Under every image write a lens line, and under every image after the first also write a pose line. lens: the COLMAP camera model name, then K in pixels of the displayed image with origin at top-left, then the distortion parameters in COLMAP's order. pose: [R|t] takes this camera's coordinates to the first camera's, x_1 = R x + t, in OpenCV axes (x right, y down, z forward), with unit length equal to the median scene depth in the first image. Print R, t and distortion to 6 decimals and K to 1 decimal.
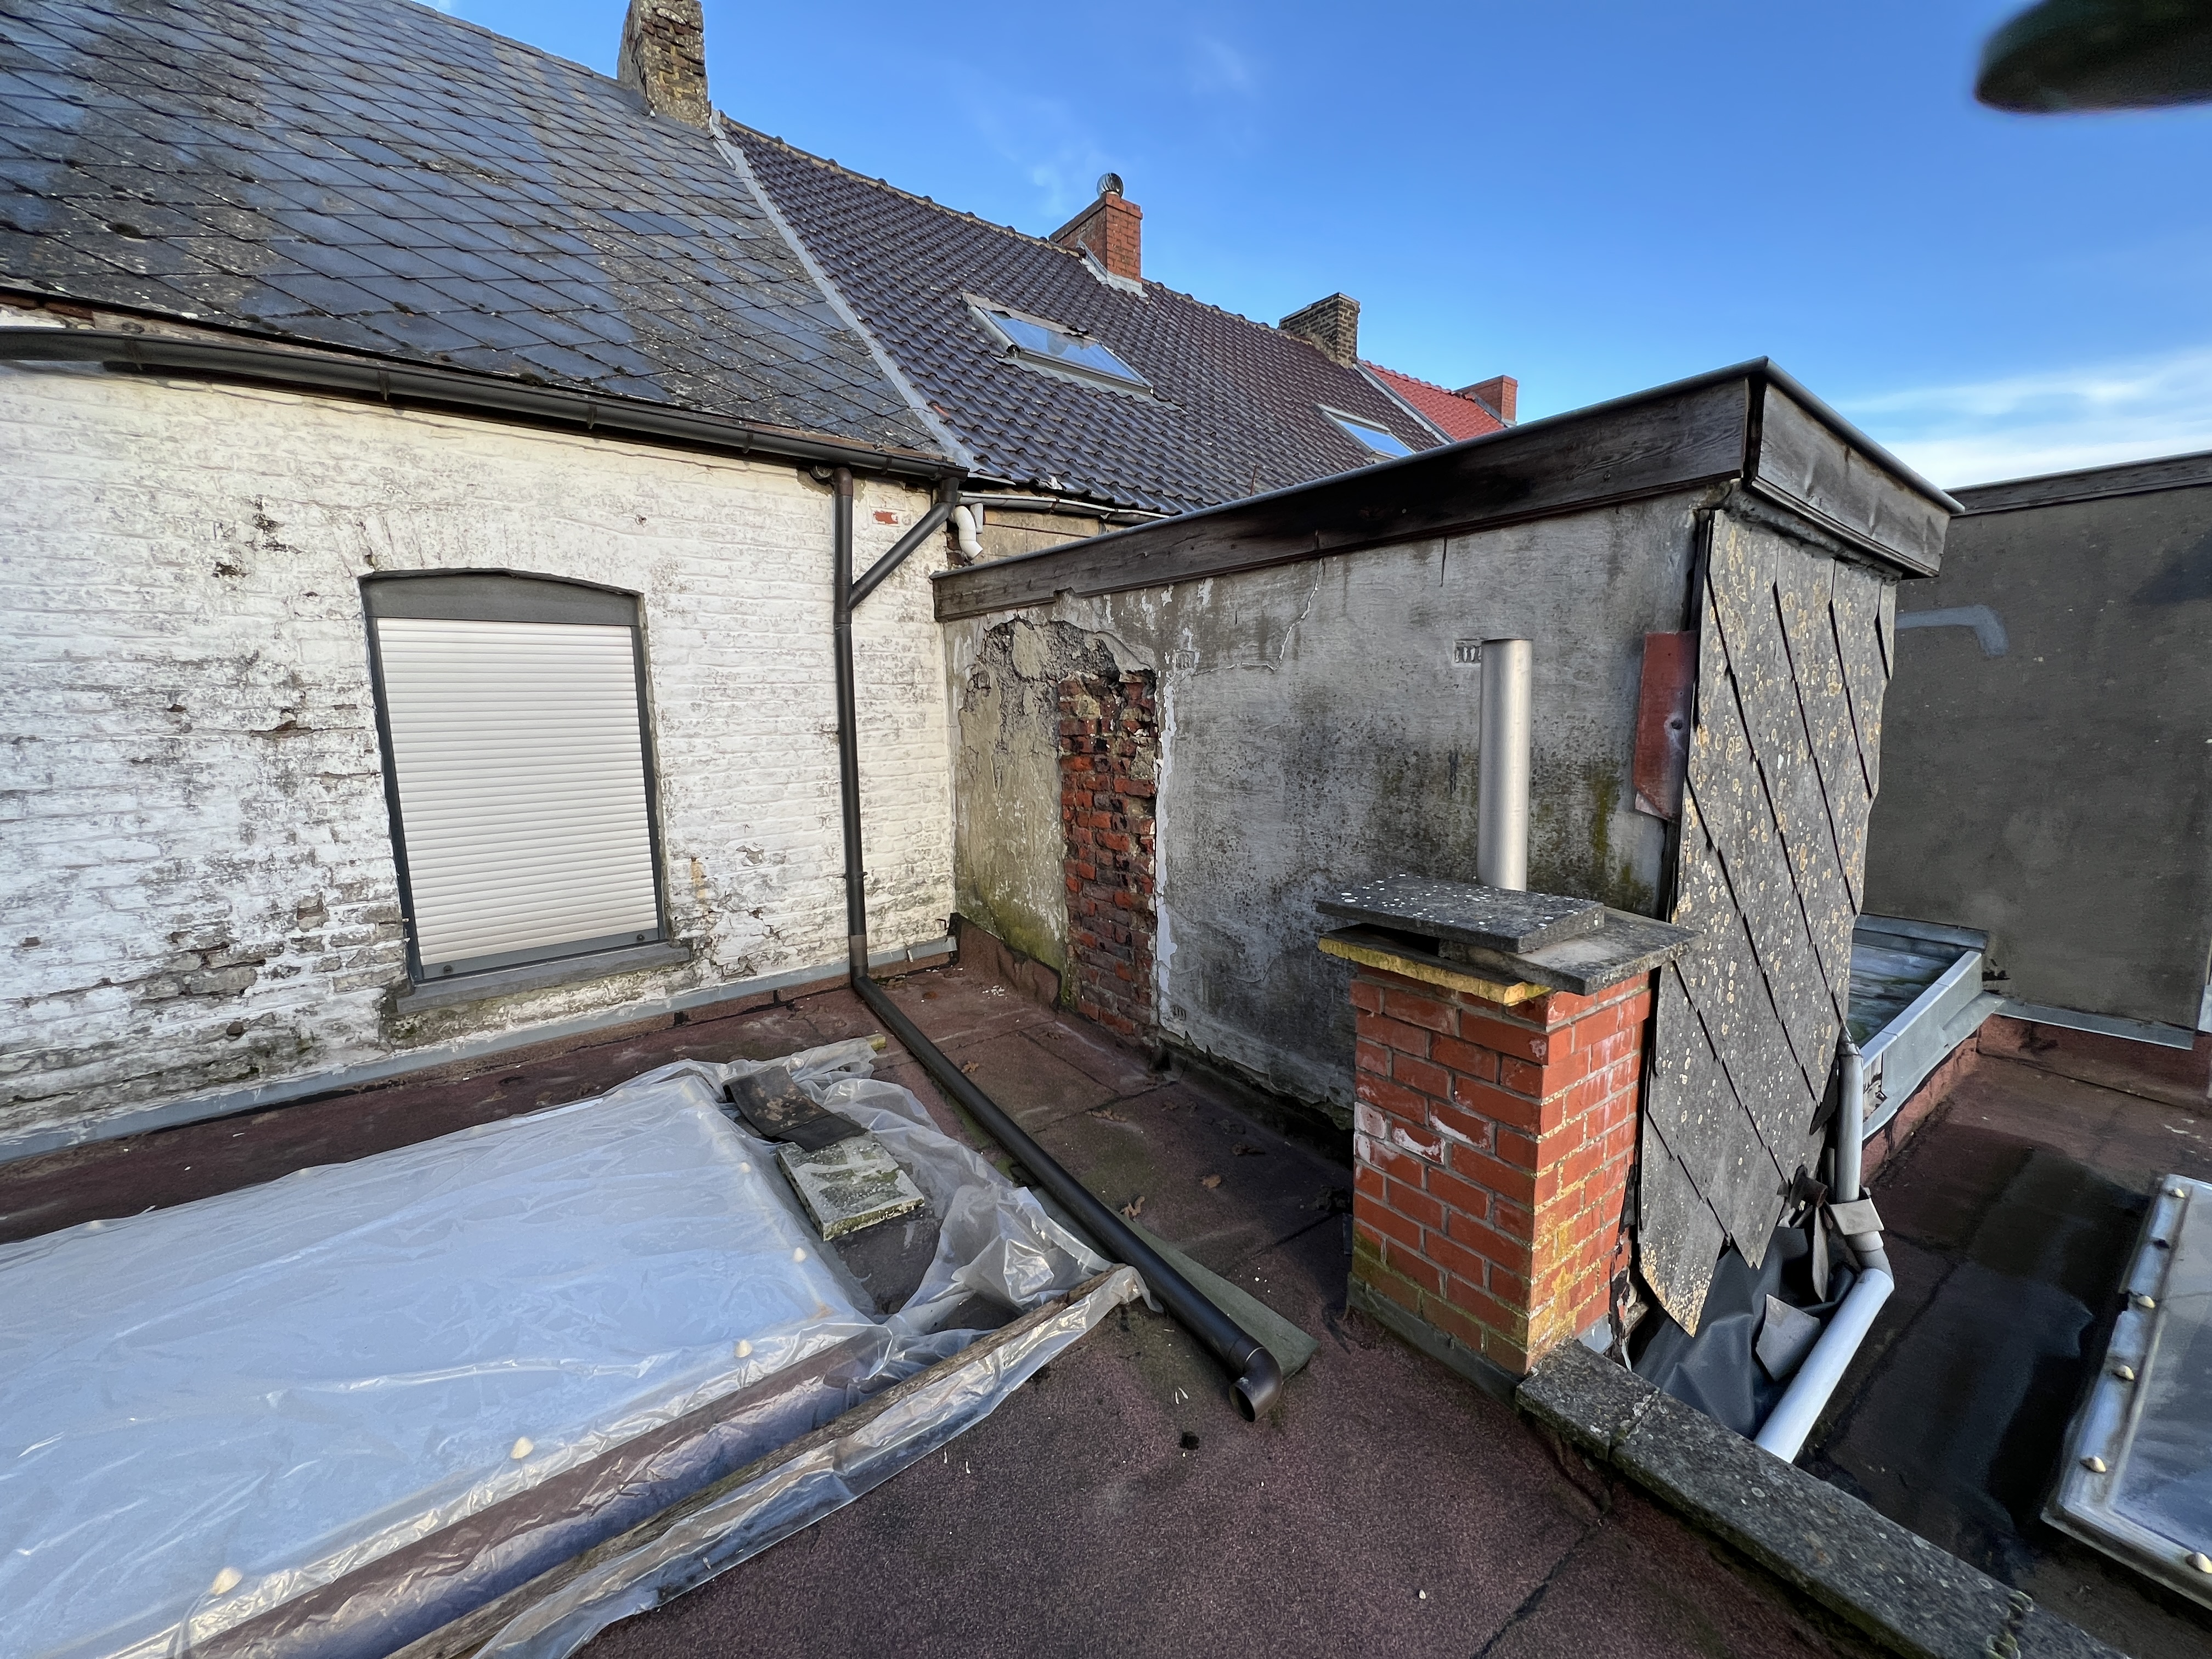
lens RADIAL K [[882.1, 0, 1100.6], [0, 882.1, 821.1], [0, 0, 1]] dist [-0.000280, -0.000589]
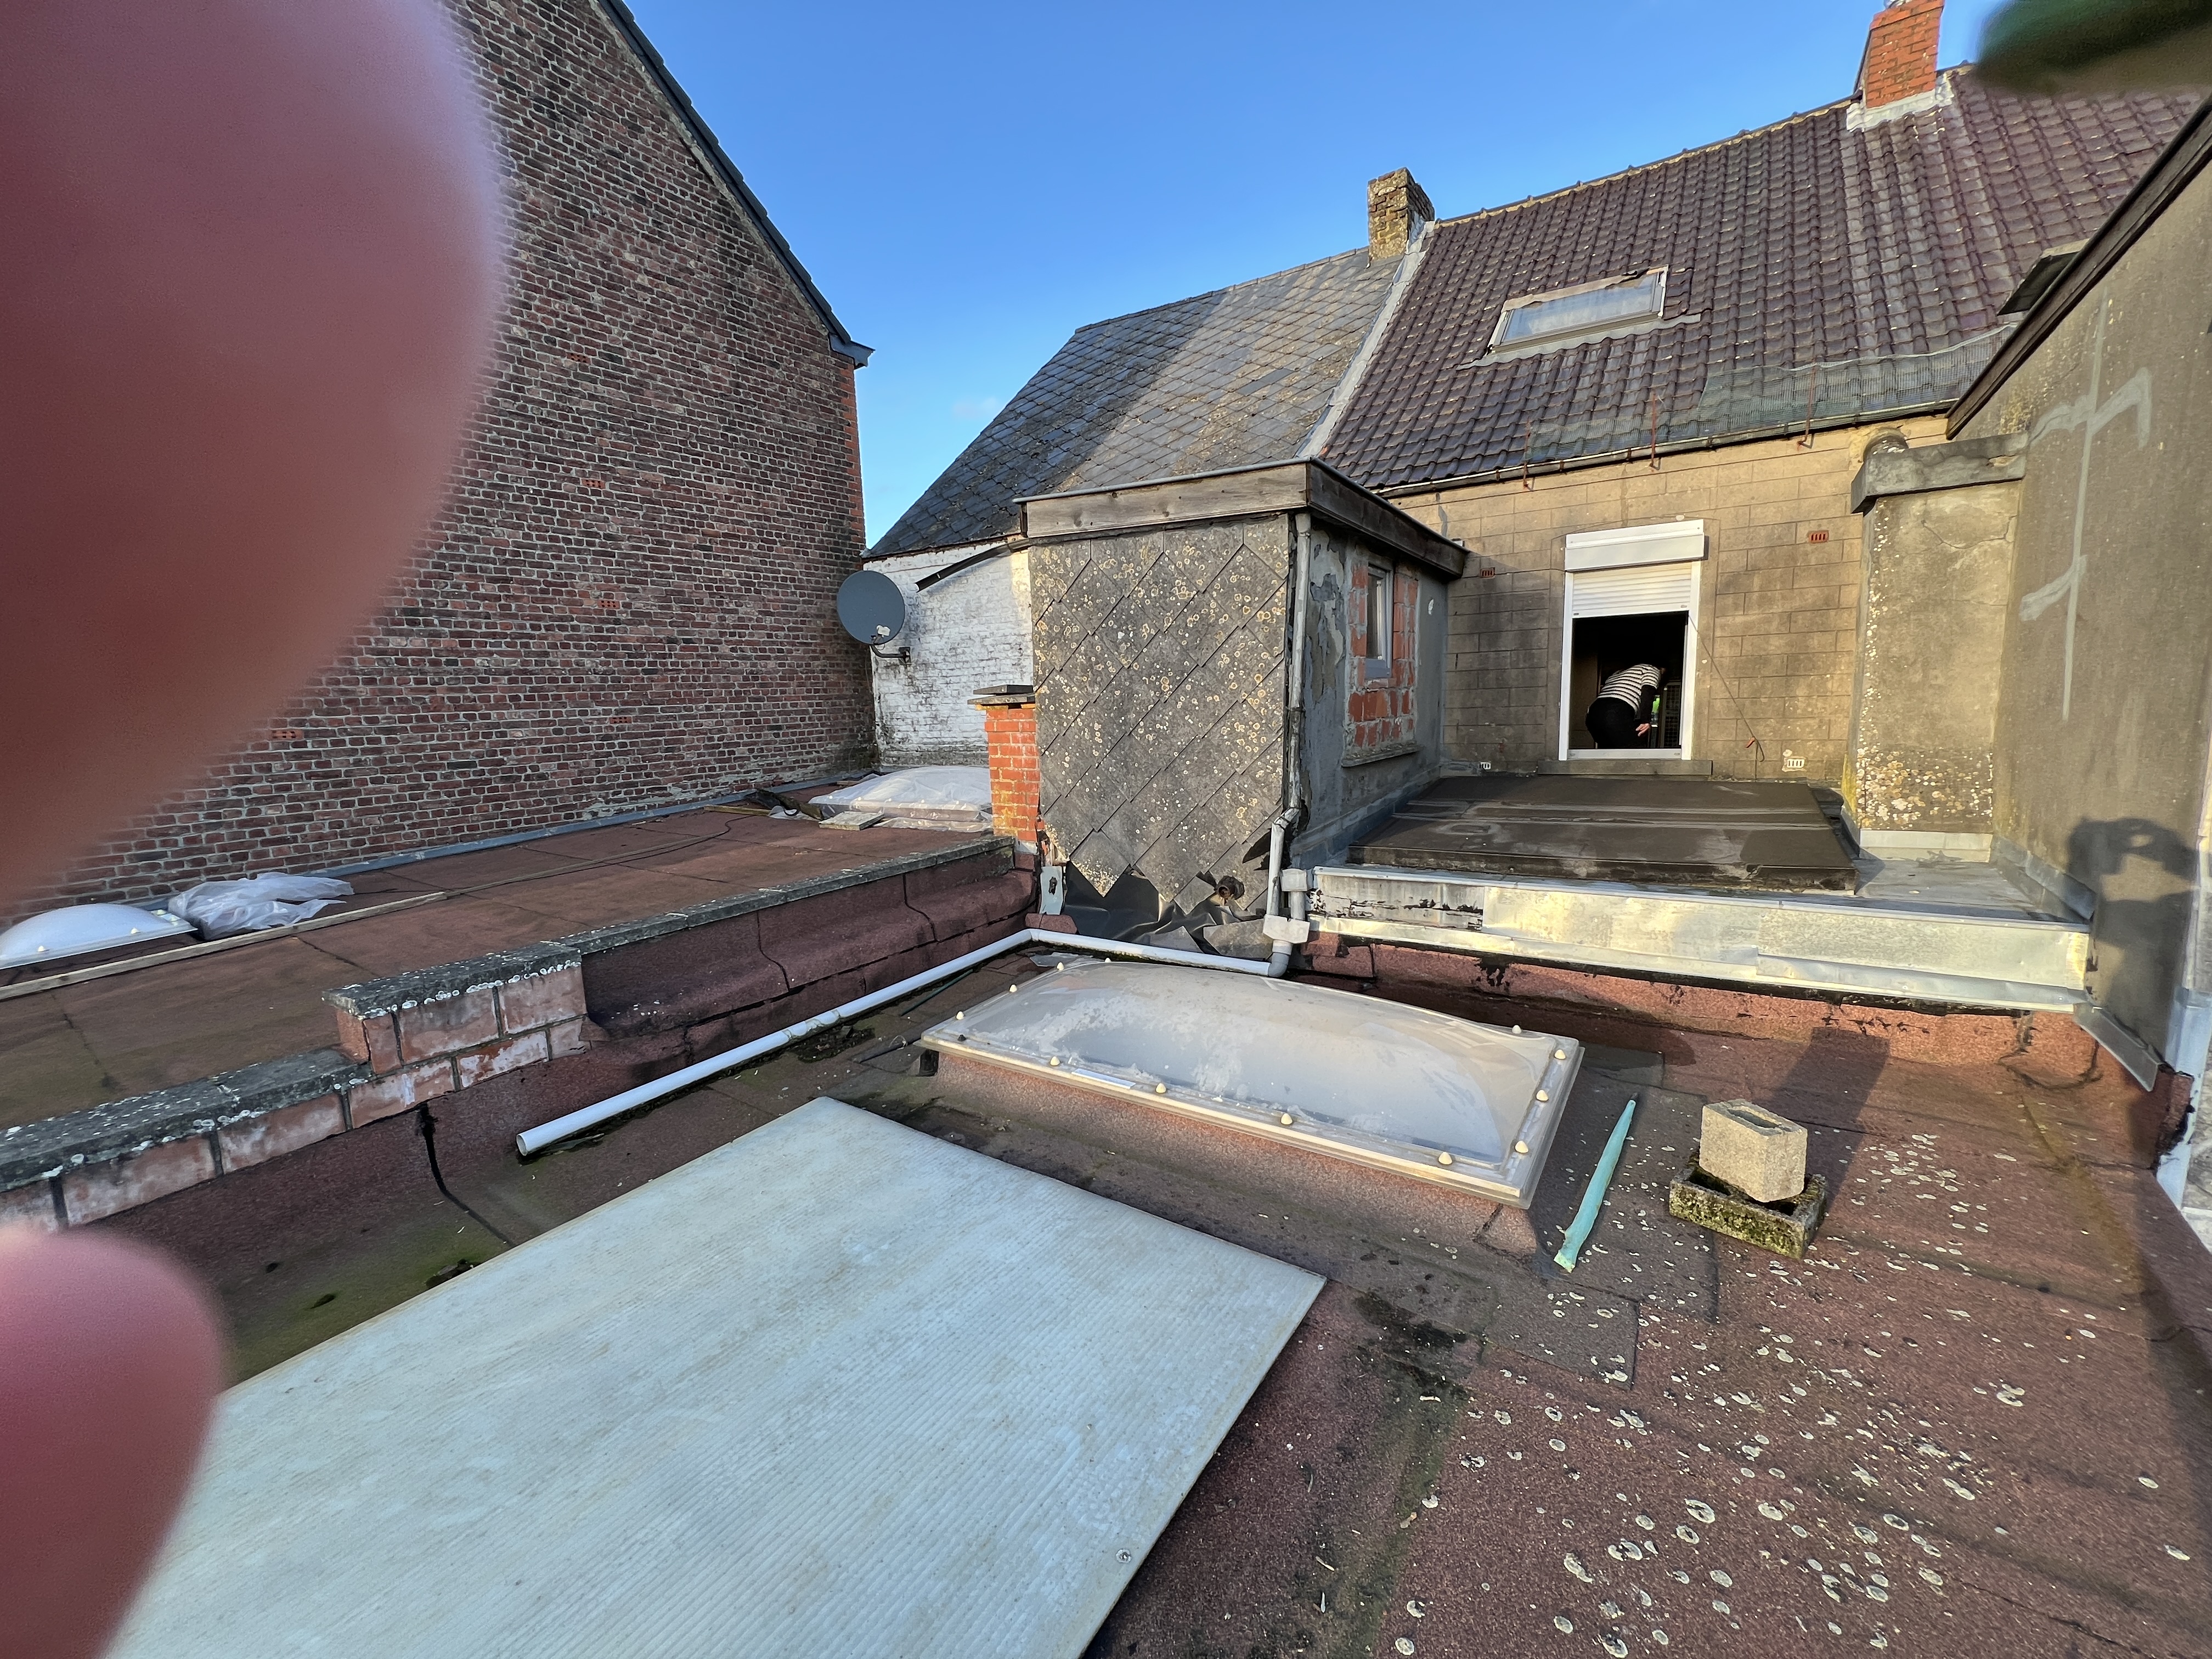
lens RADIAL K [[885.0, 0, 1103.6], [0, 885.0, 820.9], [0, 0, 1]] dist [-0.001535, 0.000264]
pose [[0.326901, 0.135076, -0.935356, 1.712369], [-0.096074, 0.989355, 0.109297, 0.091440], [0.940163, 0.054134, 0.336398, 0.143477]]
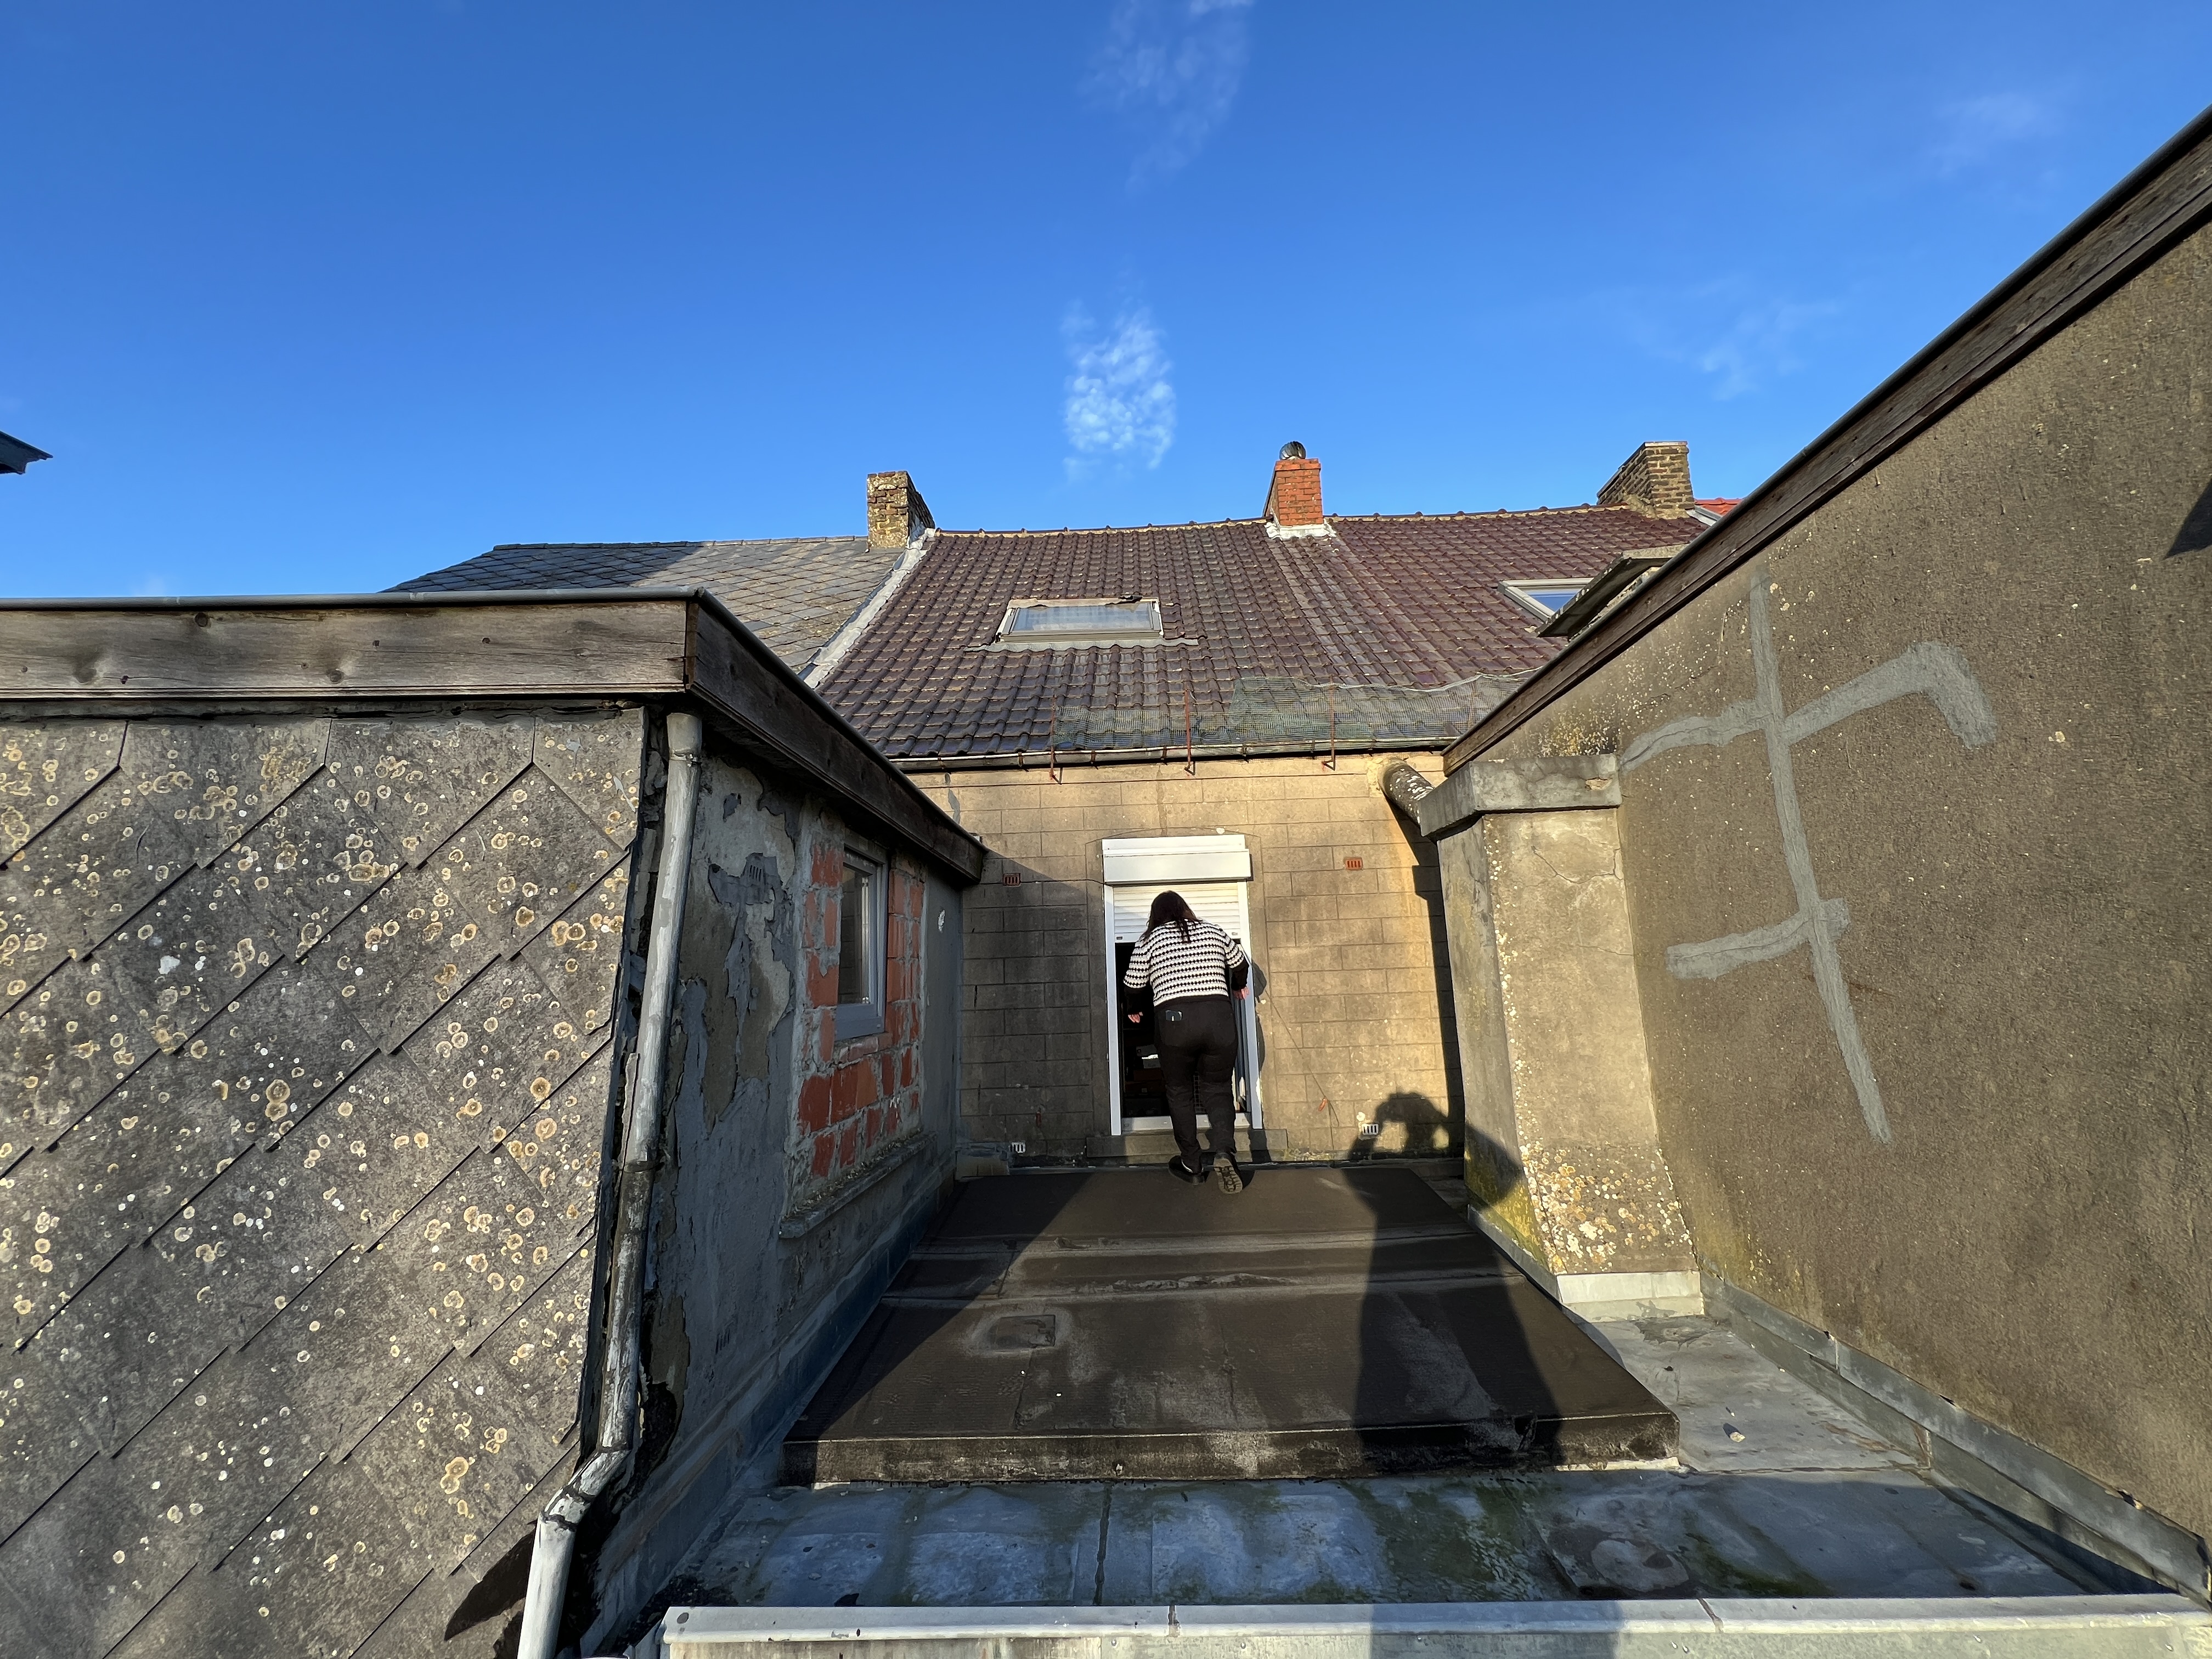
lens RADIAL K [[883.2, 0, 1104.1], [0, 883.2, 821.2], [0, 0, 1]] dist [-0.000217, -0.000406]
pose [[0.766557, -0.123945, -0.630102, 1.175010], [-0.066365, 0.960654, -0.269702, -0.018938], [0.638739, 0.248559, 0.728170, 0.548723]]
